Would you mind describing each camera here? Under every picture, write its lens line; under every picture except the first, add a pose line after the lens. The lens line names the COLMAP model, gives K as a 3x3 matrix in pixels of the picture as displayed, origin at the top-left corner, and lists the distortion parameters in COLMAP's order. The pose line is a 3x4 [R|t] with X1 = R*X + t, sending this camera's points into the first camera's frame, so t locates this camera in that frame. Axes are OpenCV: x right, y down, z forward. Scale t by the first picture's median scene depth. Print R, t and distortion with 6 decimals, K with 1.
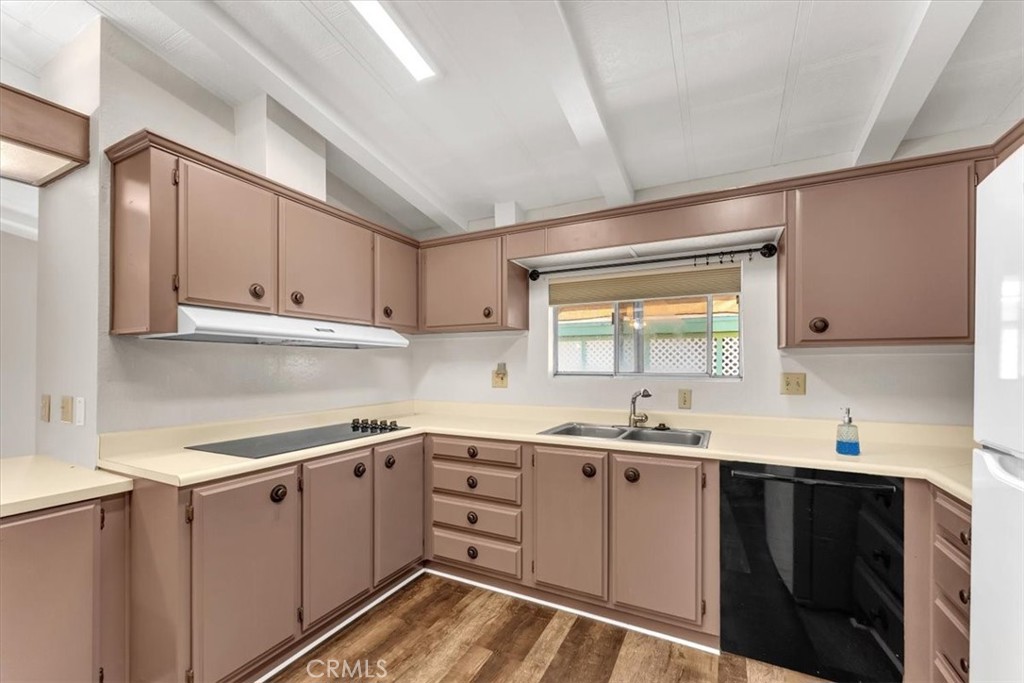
lens RADIAL K [[420.3, 0, 491.9], [0, 420.3, 363.2], [0, 0, 1]] dist [-0.011757, 0.000162]
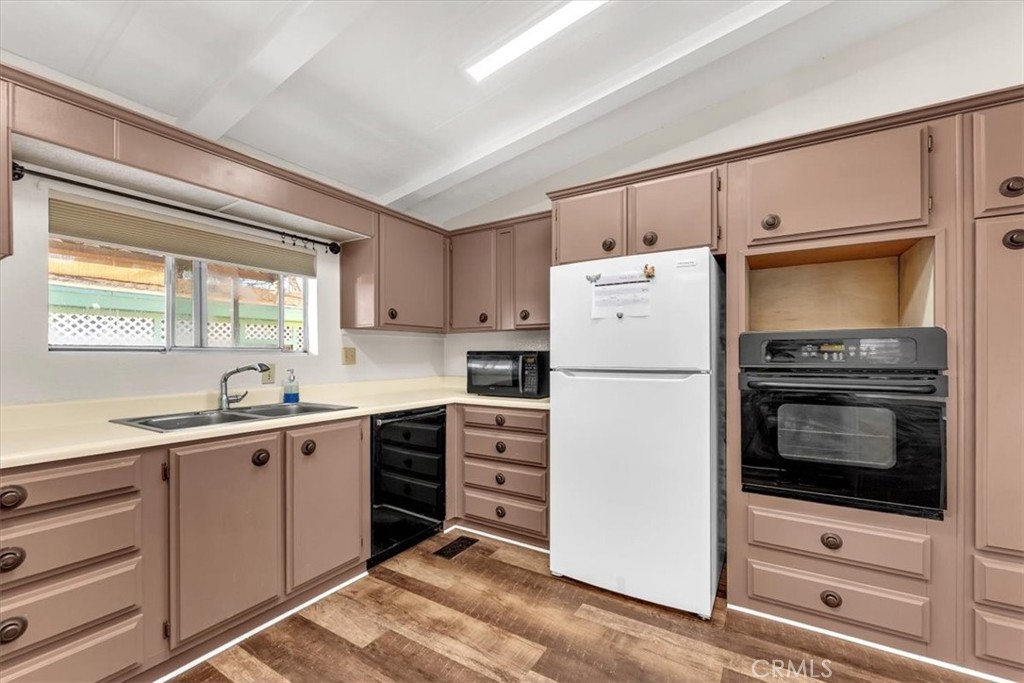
lens RADIAL K [[420.3, 0, 512.8], [0, 420.3, 350.5], [0, 0, 1]] dist [-0.011757, 0.000162]
pose [[0.060365, 0.011089, 0.998115, -0.585586], [-0.005558, 0.999927, -0.010773, 0.045249], [-0.998161, -0.004898, 0.060422, 0.441951]]
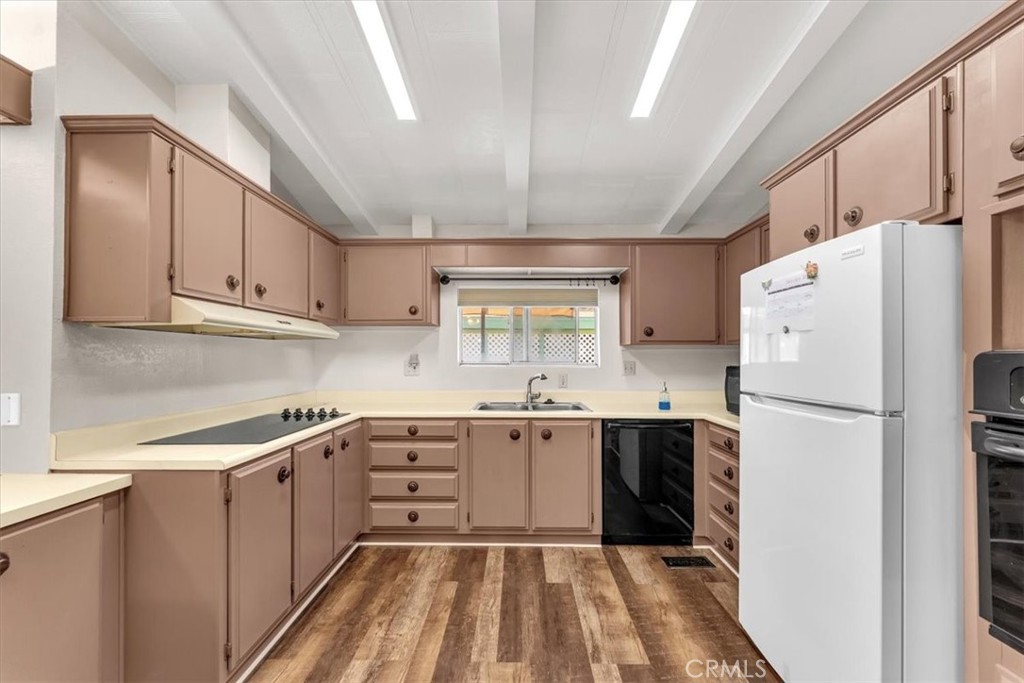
lens RADIAL K [[420.3, 0, 501.8], [0, 420.3, 348.8], [0, 0, 1]] dist [-0.011757, 0.000162]
pose [[0.896746, 0.008797, 0.442459, -0.404426], [-0.003106, 0.999903, -0.013585, -0.000682], [-0.442535, 0.010808, 0.896686, -0.188970]]
